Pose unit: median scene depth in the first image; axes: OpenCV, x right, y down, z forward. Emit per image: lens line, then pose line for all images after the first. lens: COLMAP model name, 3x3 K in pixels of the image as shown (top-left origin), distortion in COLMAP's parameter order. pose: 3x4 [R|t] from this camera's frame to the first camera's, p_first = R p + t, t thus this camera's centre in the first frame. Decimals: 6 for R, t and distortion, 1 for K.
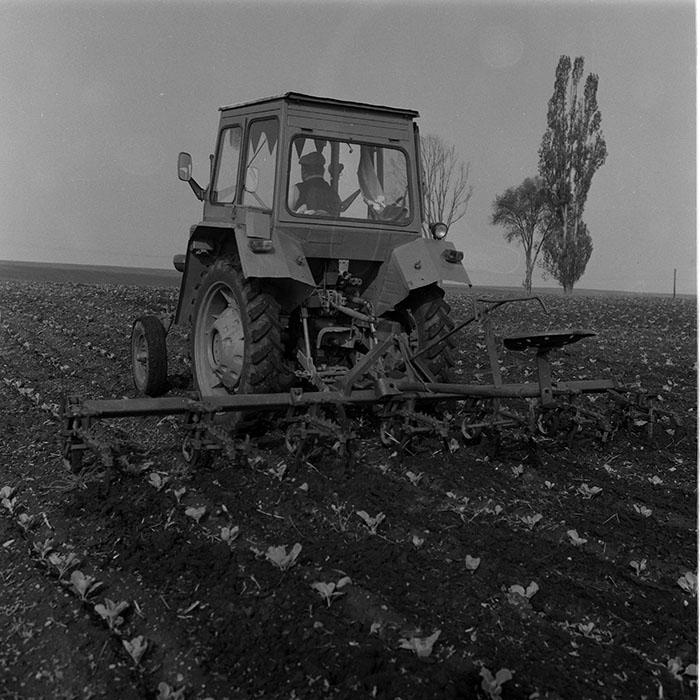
lens RADIAL K [[1137.9, 0, 352.4], [0, 1137.9, 347.4], [0, 0, 1]] dist [0.238879, 0.000000]
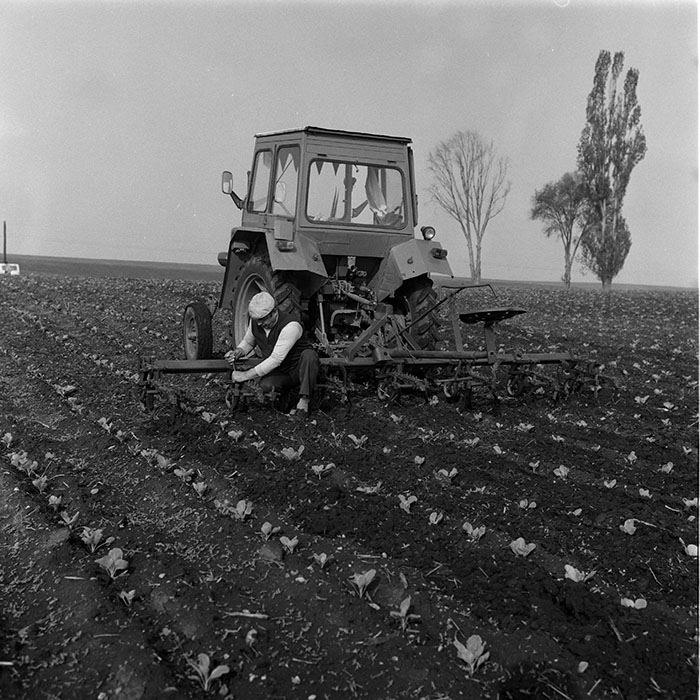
lens RADIAL K [[1137.9, 0, 348.9], [0, 1137.9, 347.8], [0, 0, 1]] dist [0.238879, 0.000000]
pose [[0.999262, 0.001875, -0.038359, 0.037504], [-0.001707, 0.999989, 0.004412, 0.018784], [0.038367, -0.004343, 0.999254, -0.262412]]
